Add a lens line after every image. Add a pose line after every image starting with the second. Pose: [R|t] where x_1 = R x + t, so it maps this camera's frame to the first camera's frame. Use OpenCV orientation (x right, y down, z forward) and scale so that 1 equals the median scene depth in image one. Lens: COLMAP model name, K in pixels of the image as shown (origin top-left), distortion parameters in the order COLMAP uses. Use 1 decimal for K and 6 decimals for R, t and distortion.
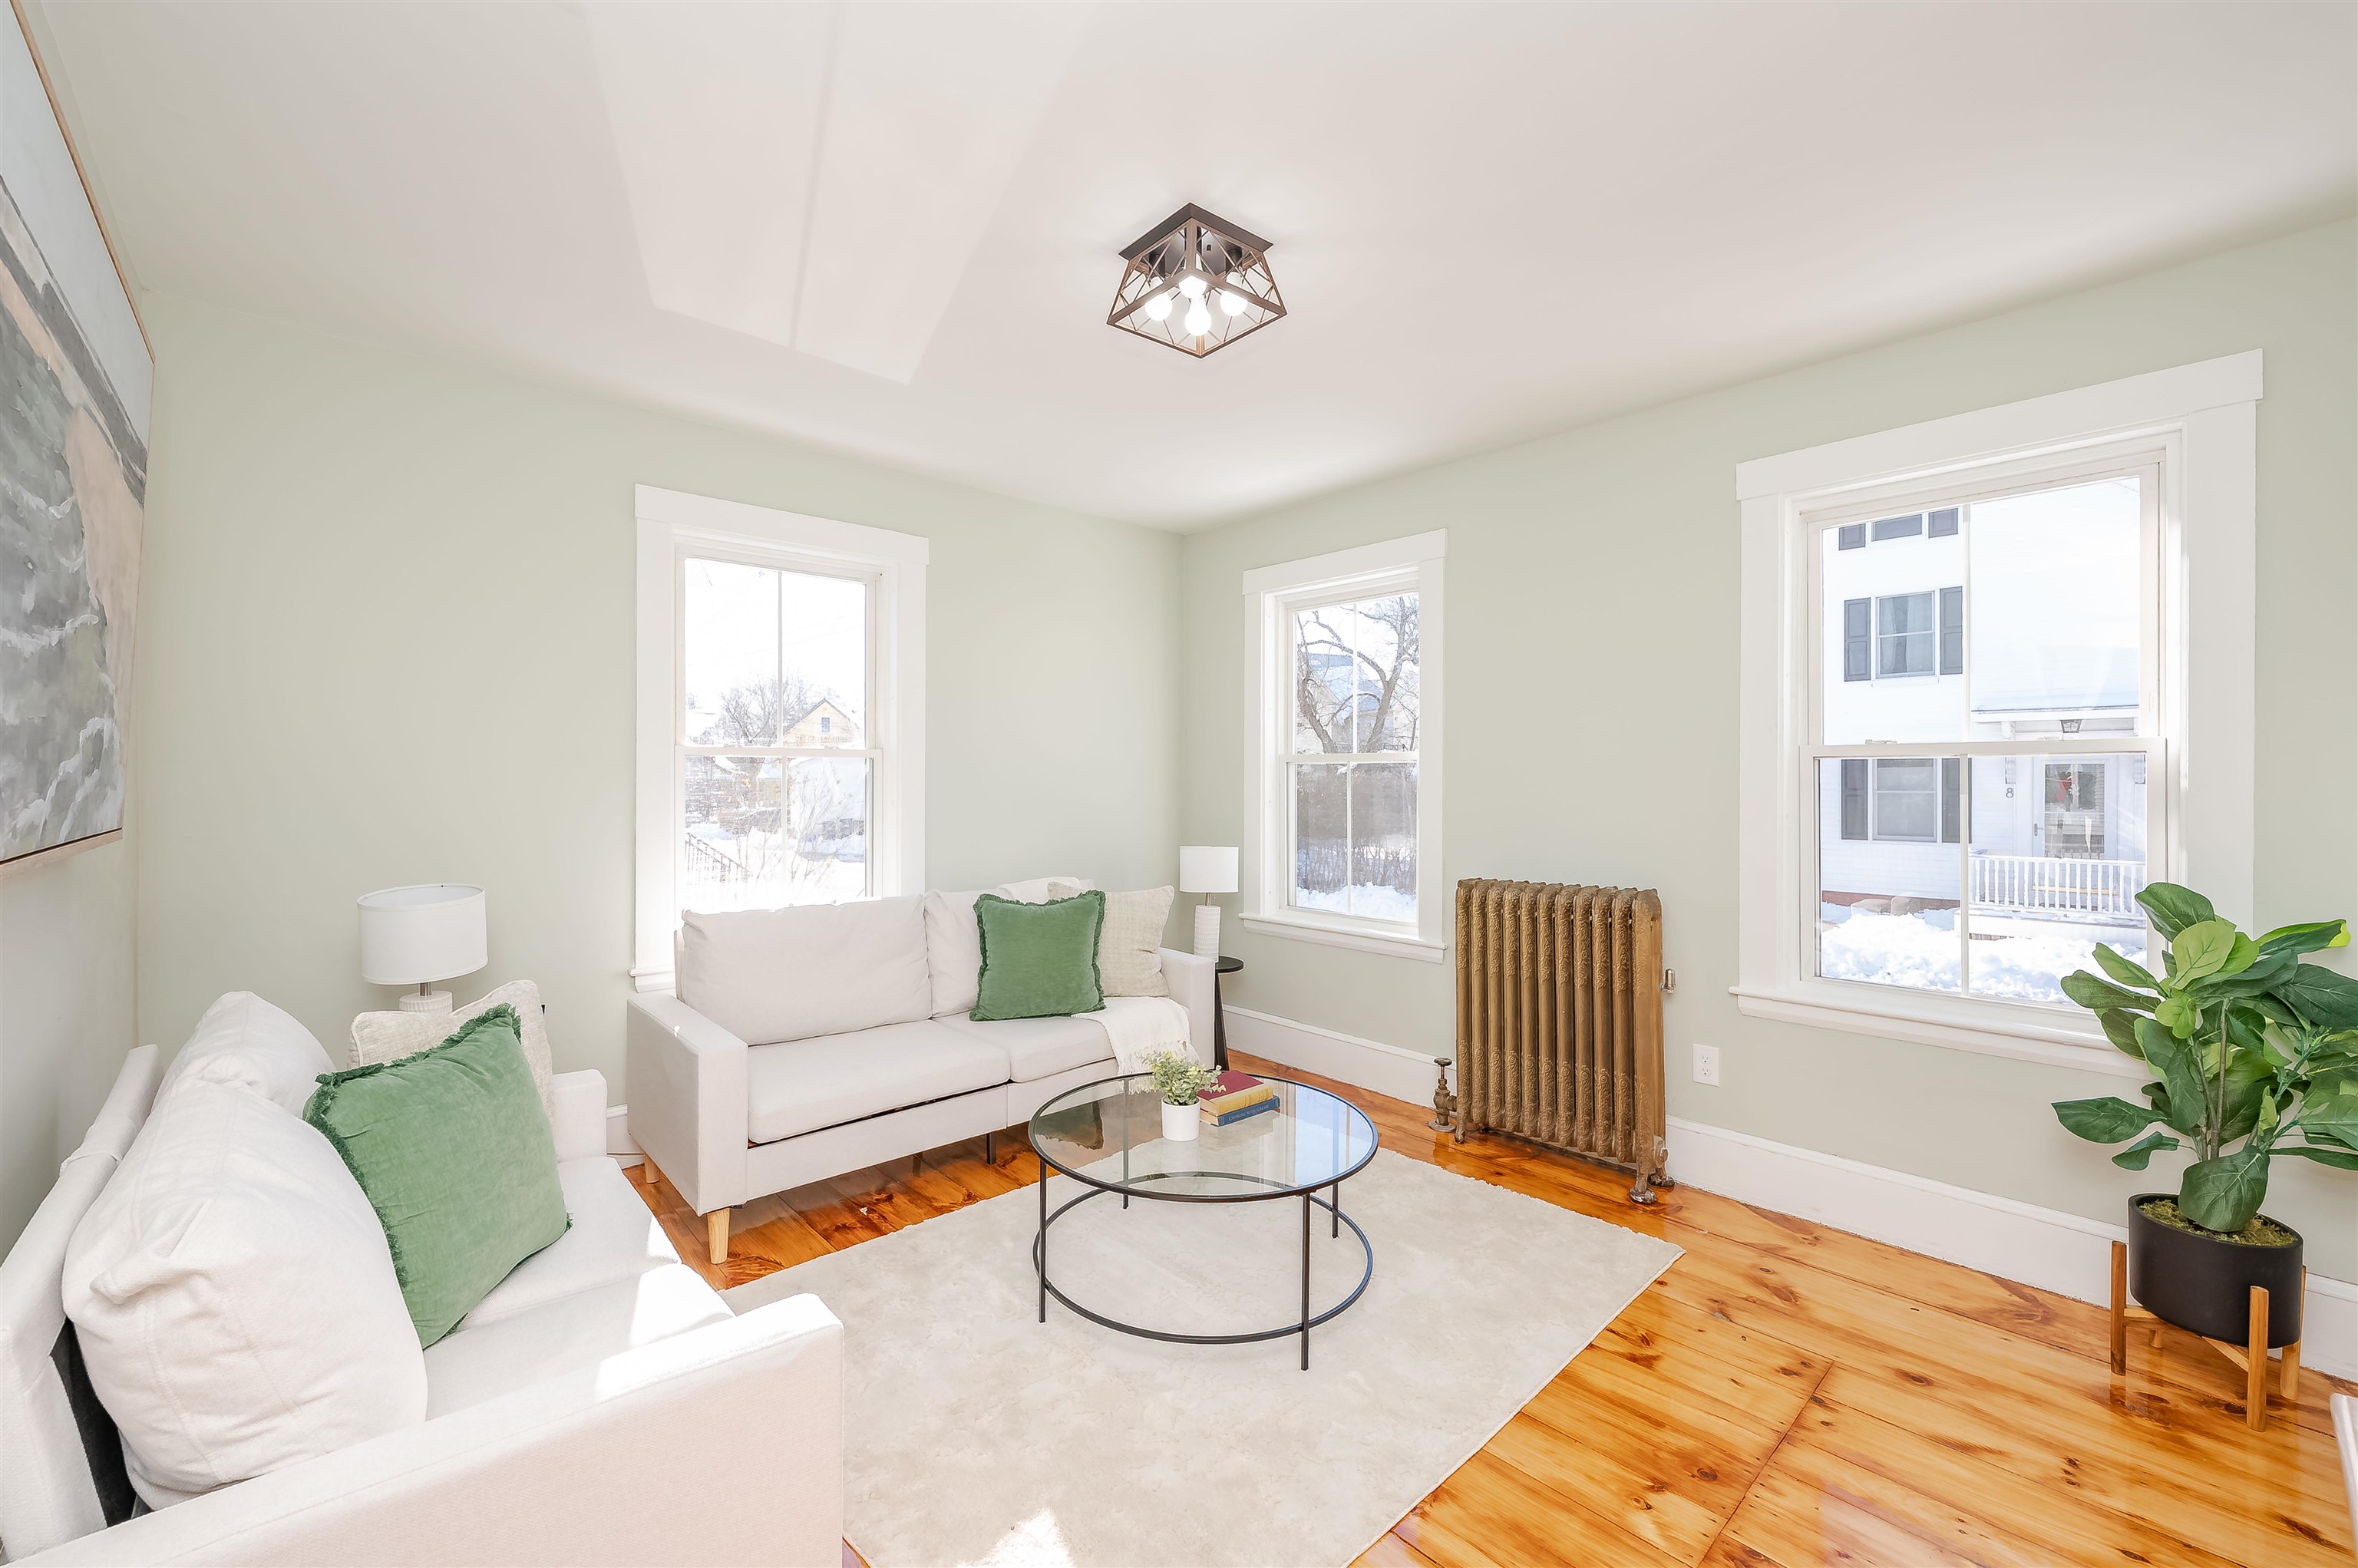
lens RADIAL K [[934.4, 0, 1169.0], [0, 934.4, 785.3], [0, 0, 1]] dist [0.000353, -0.000116]
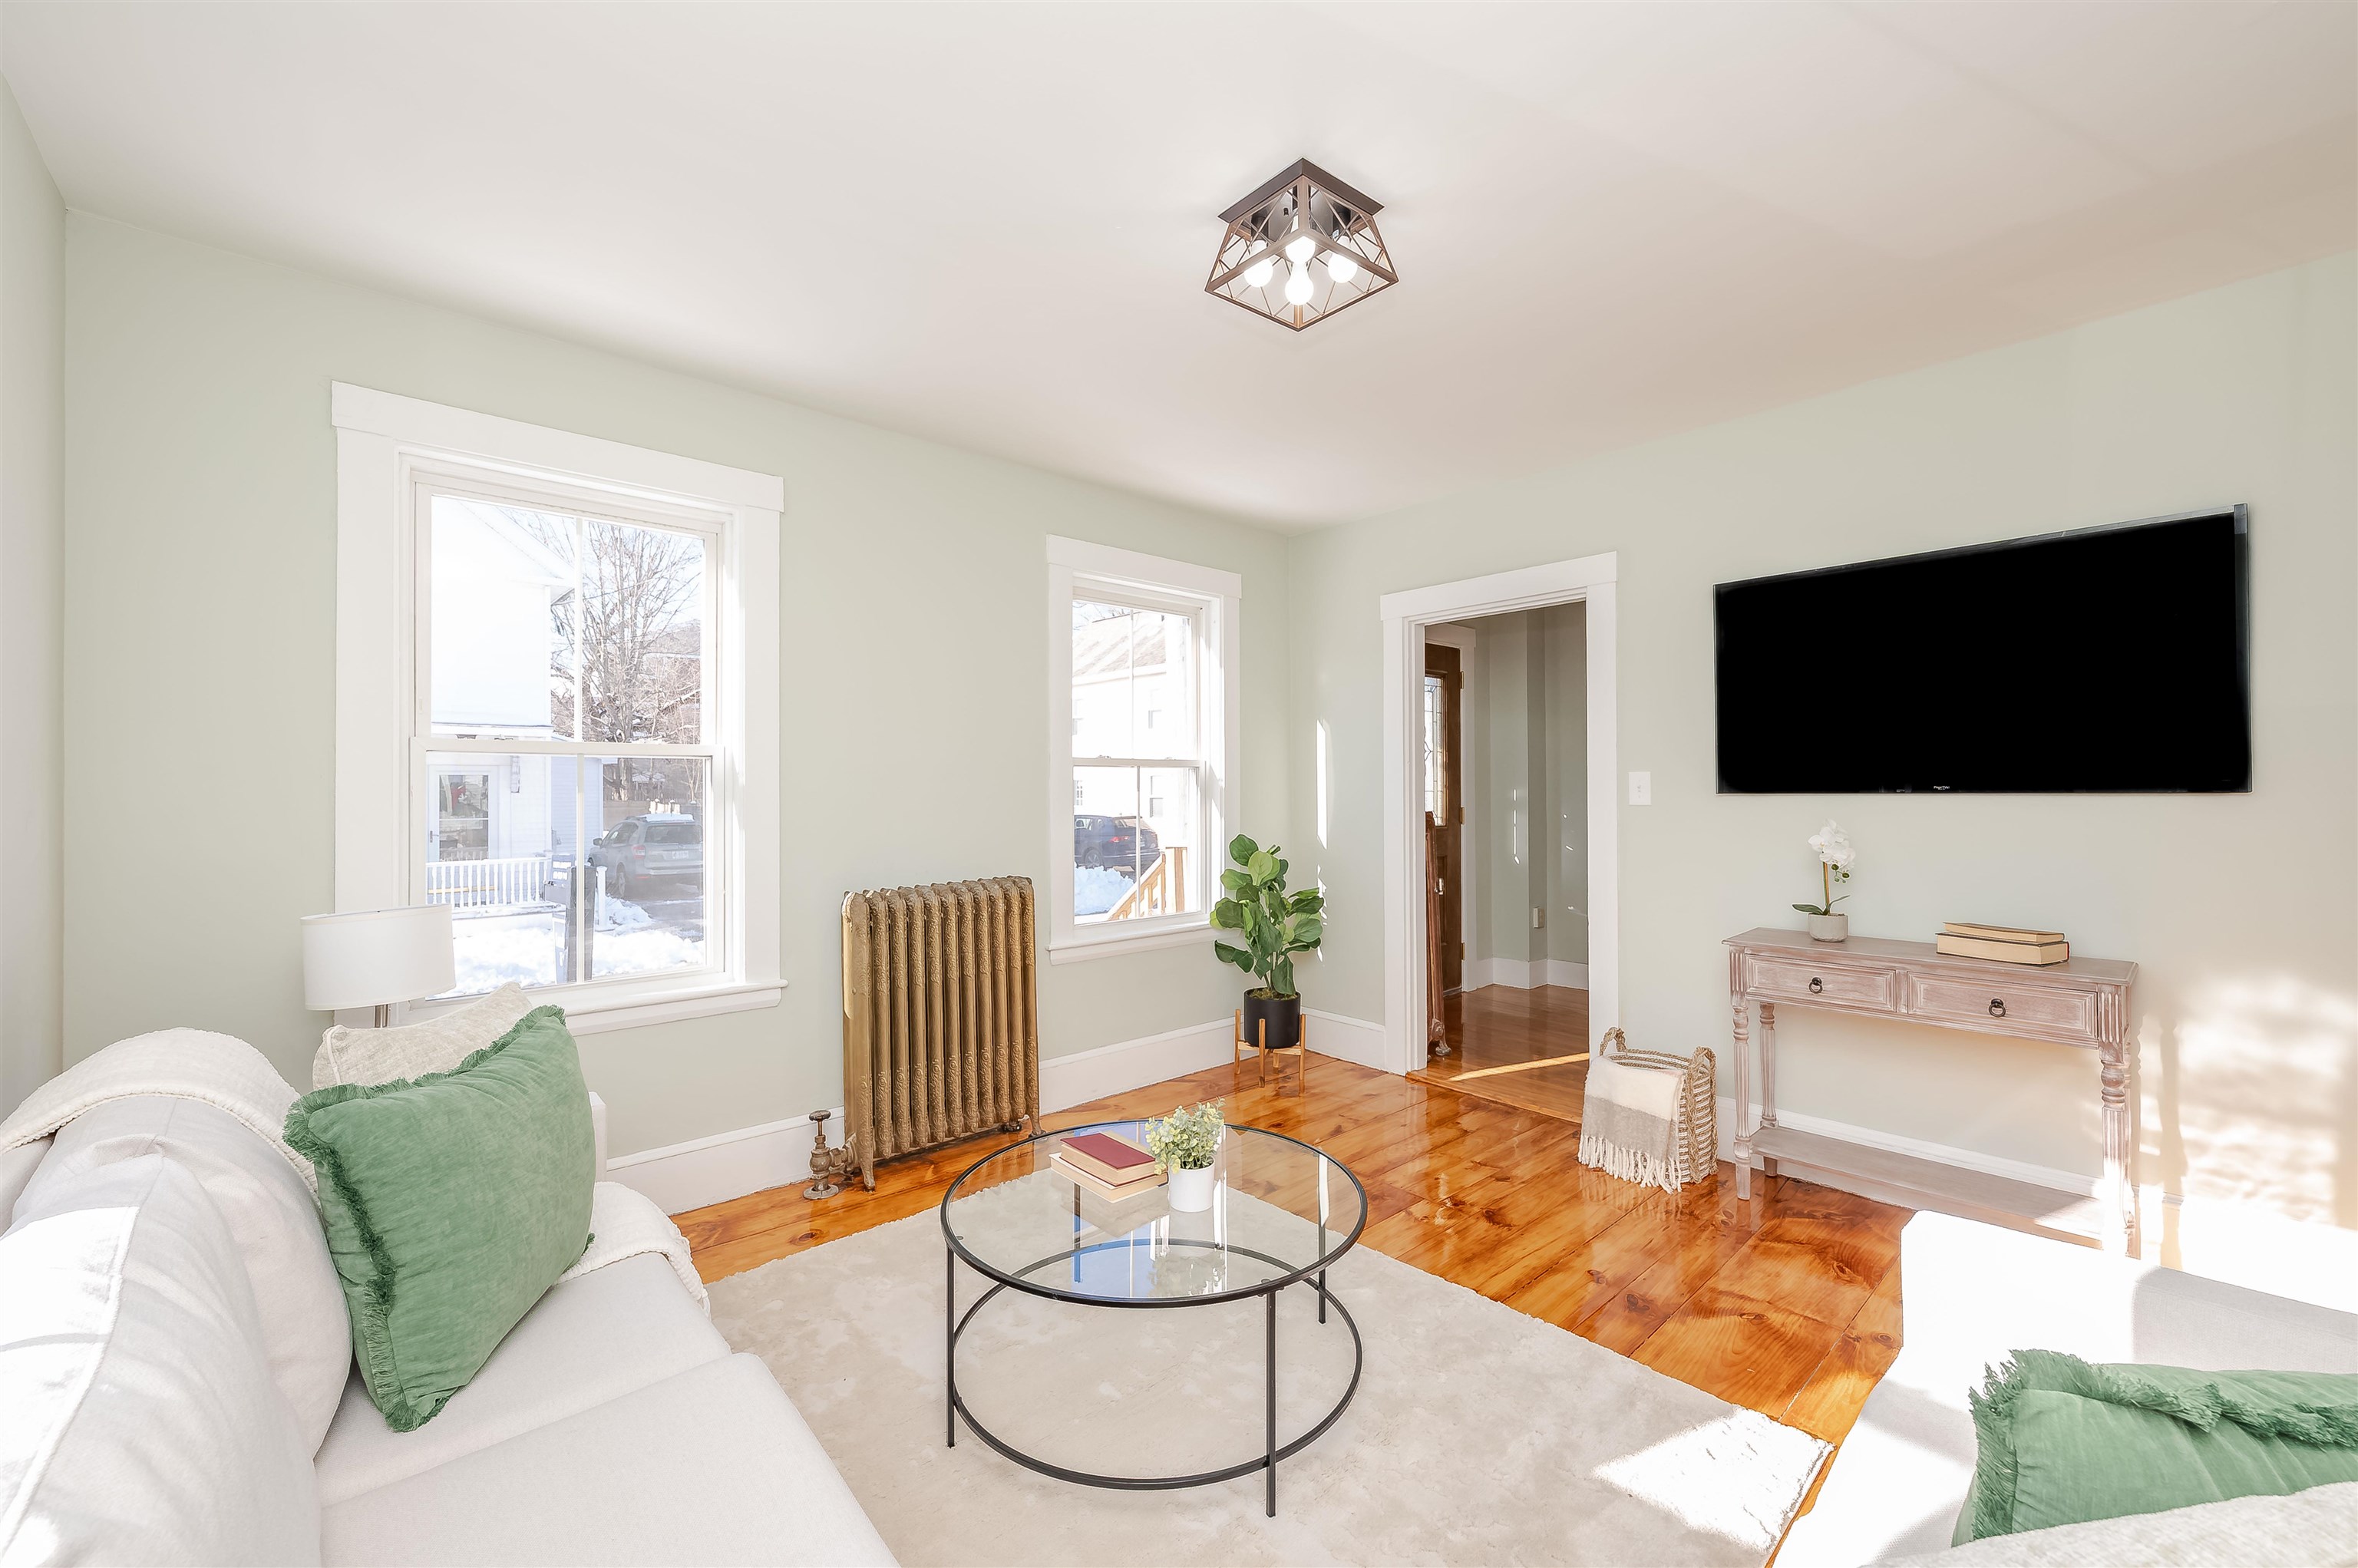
lens RADIAL K [[934.4, 0, 1169.0], [0, 934.4, 785.3], [0, 0, 1]] dist [0.000353, -0.000116]
pose [[0.023758, 0.004076, 0.999709, -0.604178], [0.007520, 0.999963, -0.004256, 0.001115], [-0.999689, 0.007619, 0.023726, 0.723461]]
